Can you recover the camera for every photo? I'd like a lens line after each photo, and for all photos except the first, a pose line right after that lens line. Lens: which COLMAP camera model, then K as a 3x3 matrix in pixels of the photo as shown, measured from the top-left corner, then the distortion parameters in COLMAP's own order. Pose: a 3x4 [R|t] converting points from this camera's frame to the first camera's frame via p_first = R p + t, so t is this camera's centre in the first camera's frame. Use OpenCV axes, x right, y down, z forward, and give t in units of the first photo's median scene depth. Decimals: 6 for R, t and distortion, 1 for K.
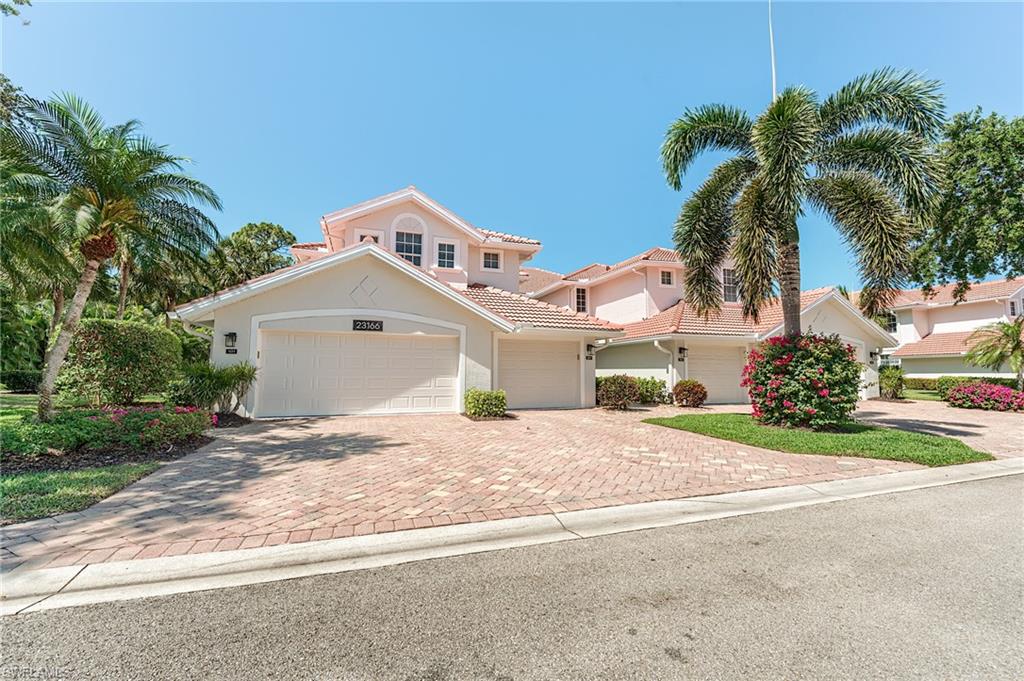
lens RADIAL K [[409.5, 0, 512.0], [0, 409.5, 340.5], [0, 0, 1]] dist [0.001281, -0.006221]
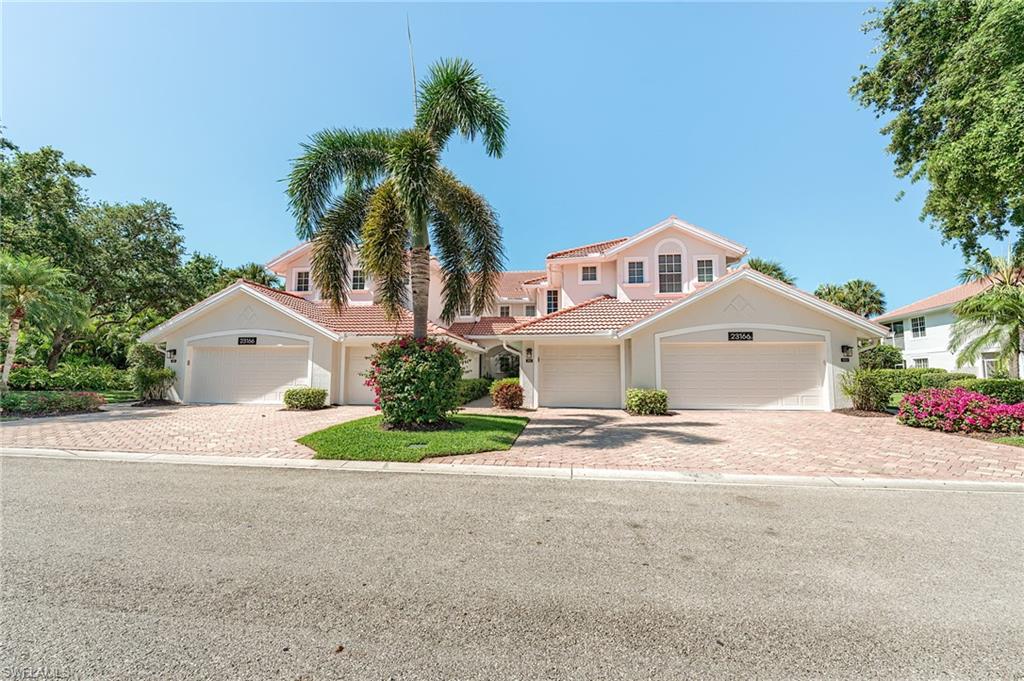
lens RADIAL K [[409.5, 0, 512.0], [0, 409.5, 340.5], [0, 0, 1]] dist [0.001281, -0.006221]
pose [[0.885948, -0.037236, -0.462288, 1.027454], [0.032779, 0.999306, -0.017671, 0.015133], [0.462625, 0.000503, 0.886554, 0.160841]]
